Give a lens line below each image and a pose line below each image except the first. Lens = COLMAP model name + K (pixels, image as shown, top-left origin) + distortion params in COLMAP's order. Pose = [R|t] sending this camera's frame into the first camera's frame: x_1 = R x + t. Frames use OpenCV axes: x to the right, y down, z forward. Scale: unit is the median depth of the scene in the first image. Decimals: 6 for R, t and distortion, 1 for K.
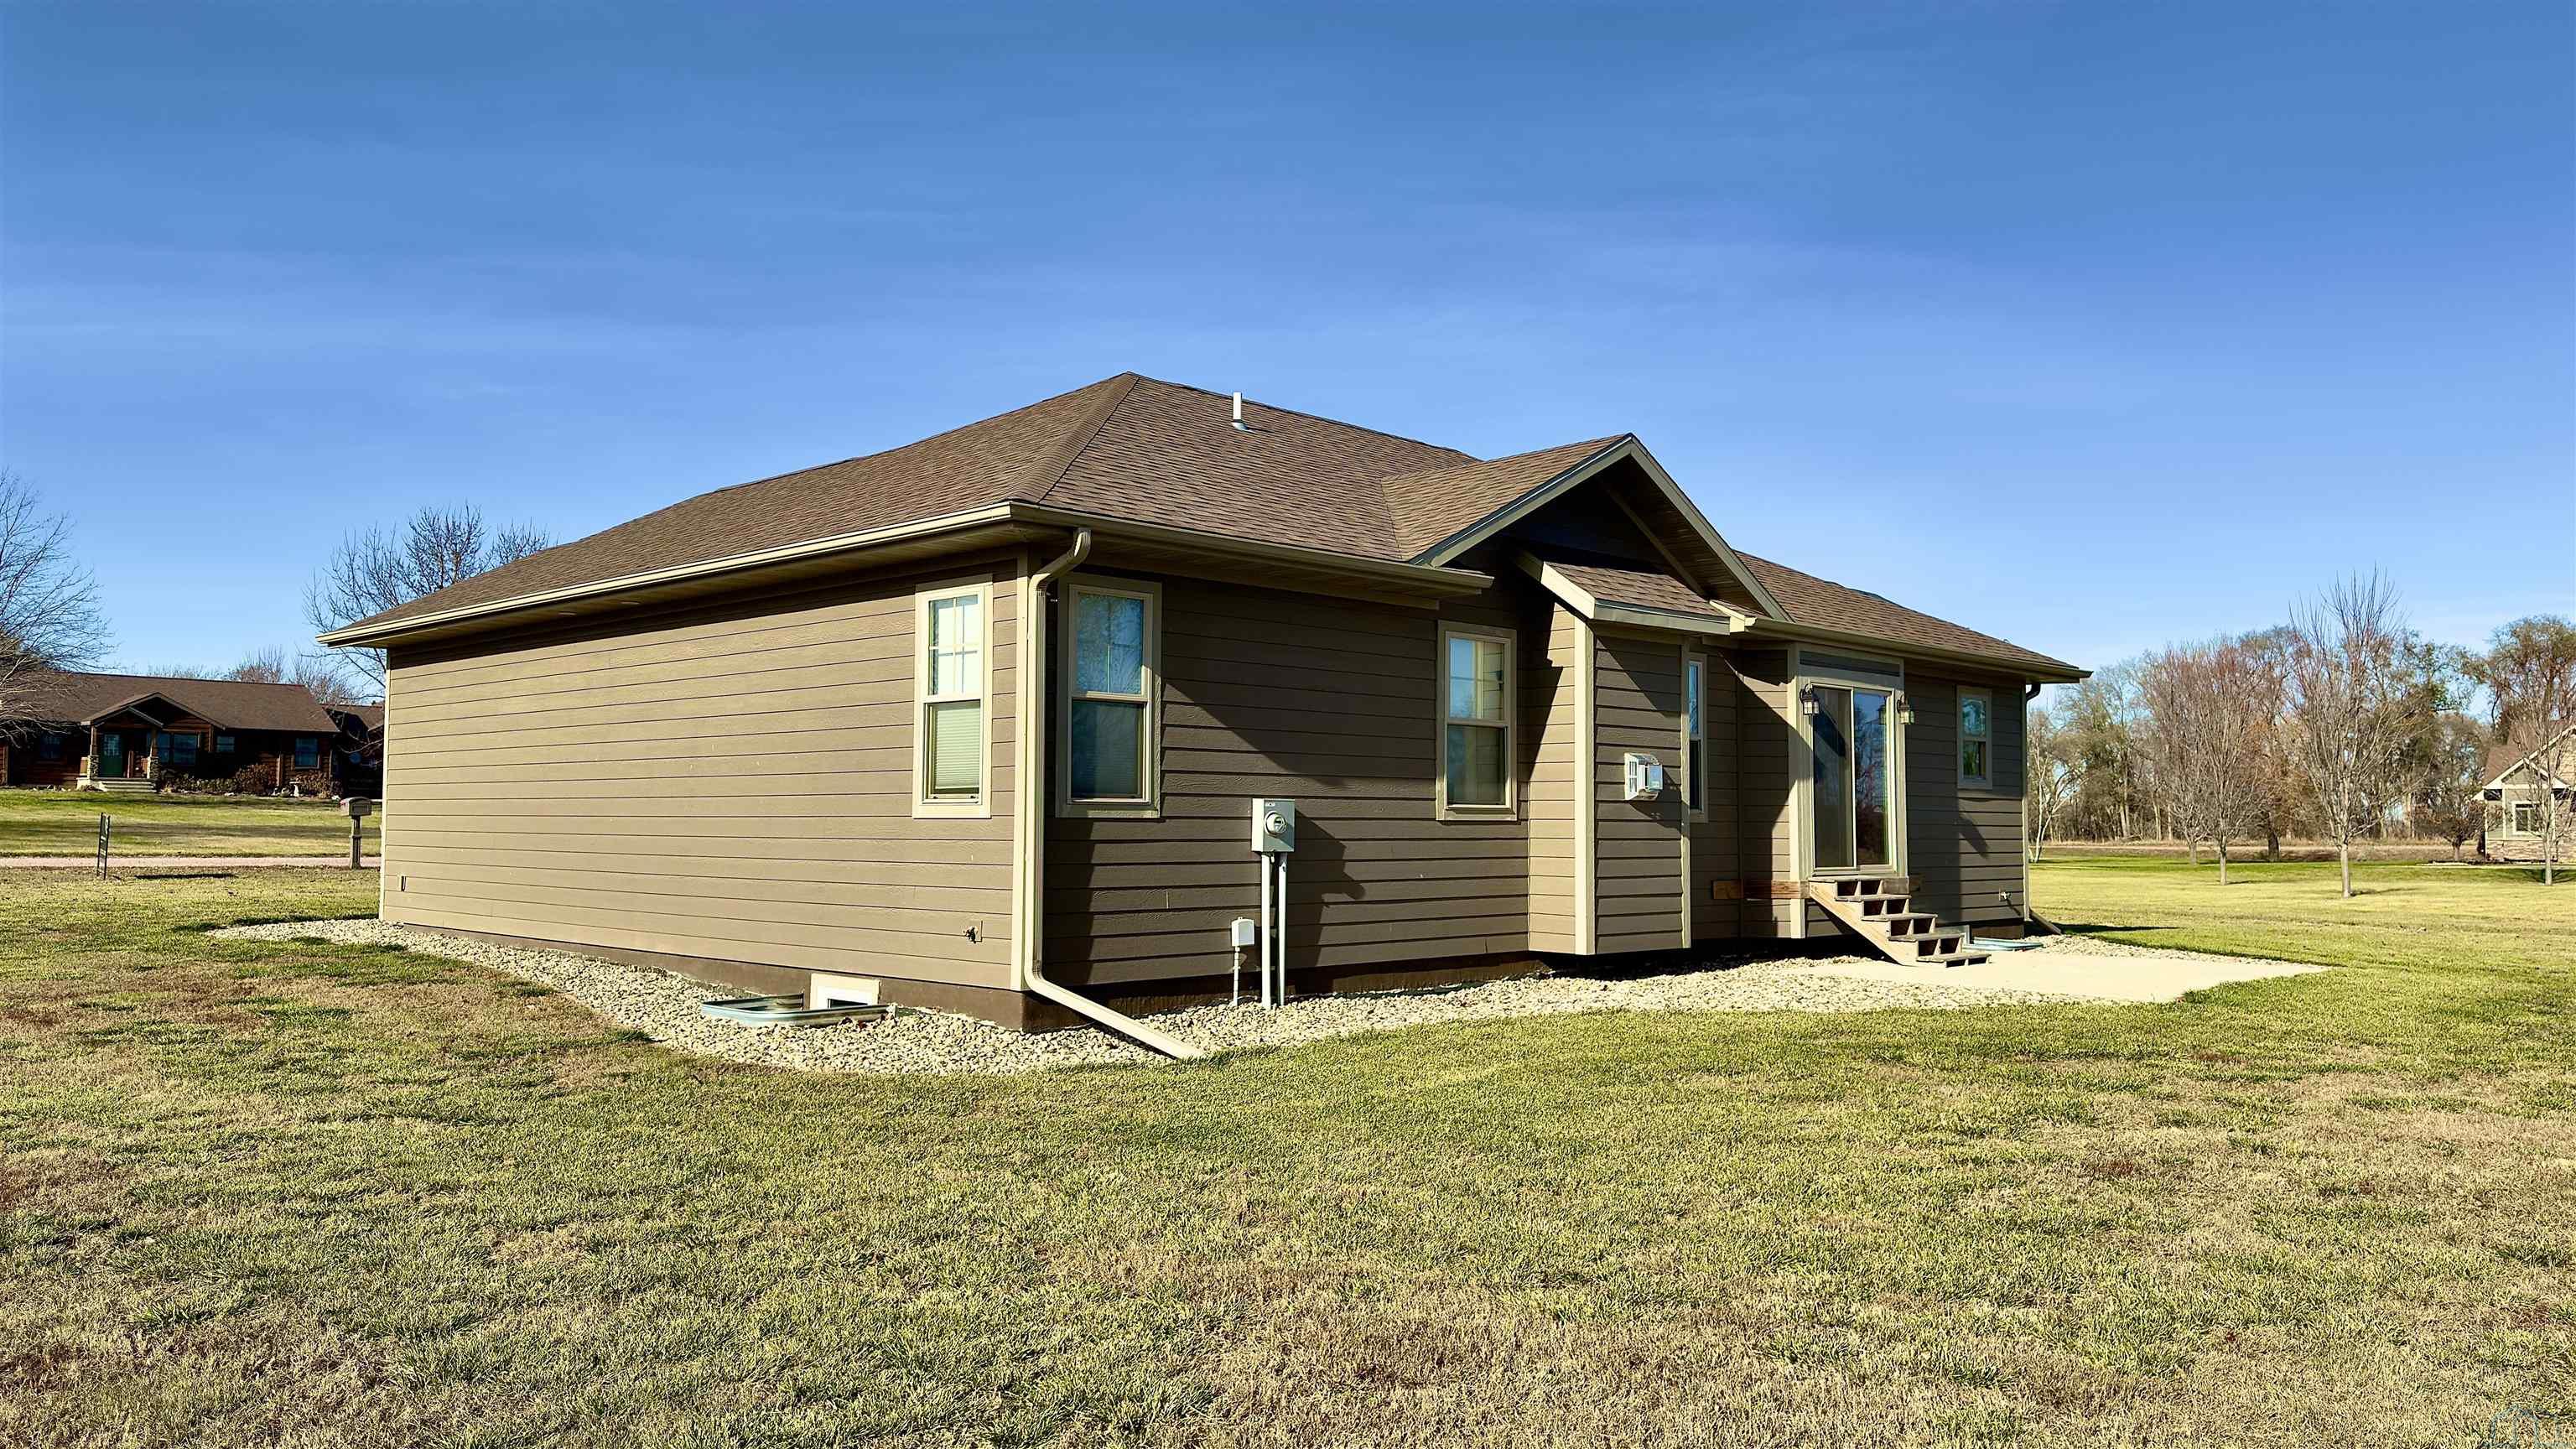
lens RADIAL K [[1845.9, 0, 1289.8], [0, 1845.9, 722.2], [0, 0, 1]] dist [0.046527, -0.002497]
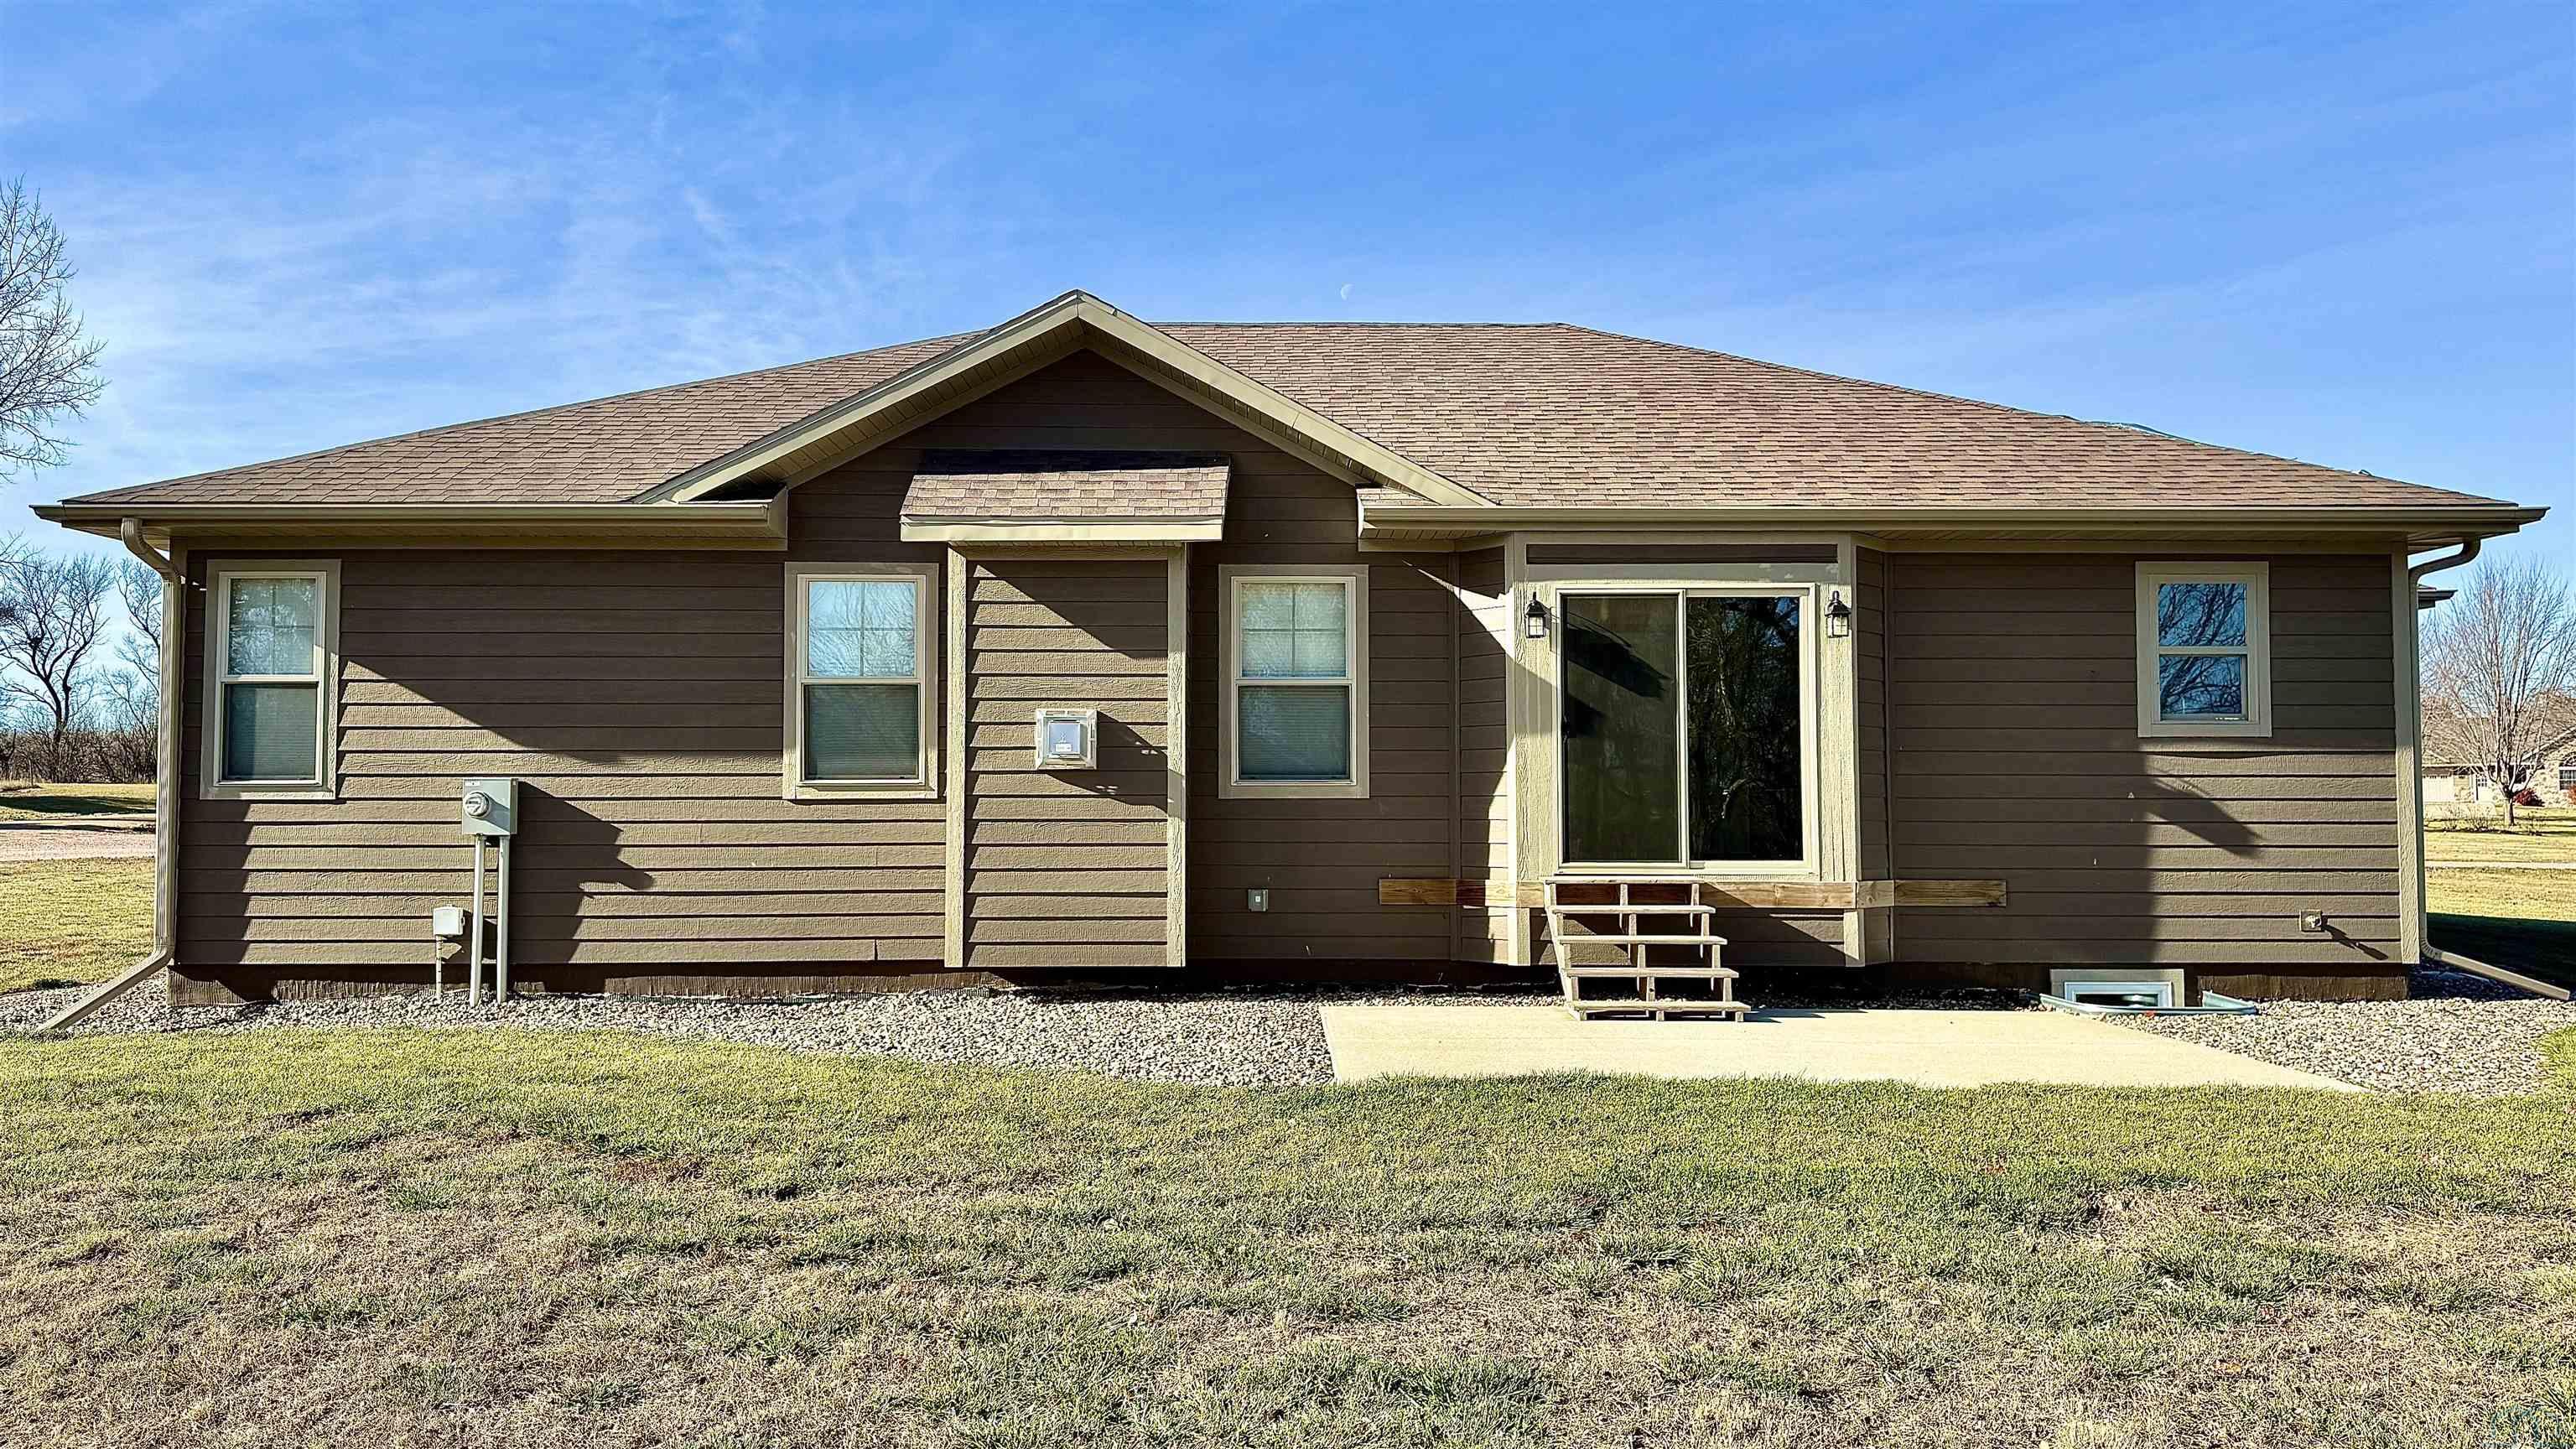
lens RADIAL K [[1845.9, 0, 1288.9], [0, 1845.9, 732.0], [0, 0, 1]] dist [0.046527, -0.002497]
pose [[0.713610, -0.039459, -0.699431, 0.865726], [0.042620, 0.999008, -0.012876, 0.044409], [0.699246, -0.020622, 0.714584, 0.571961]]
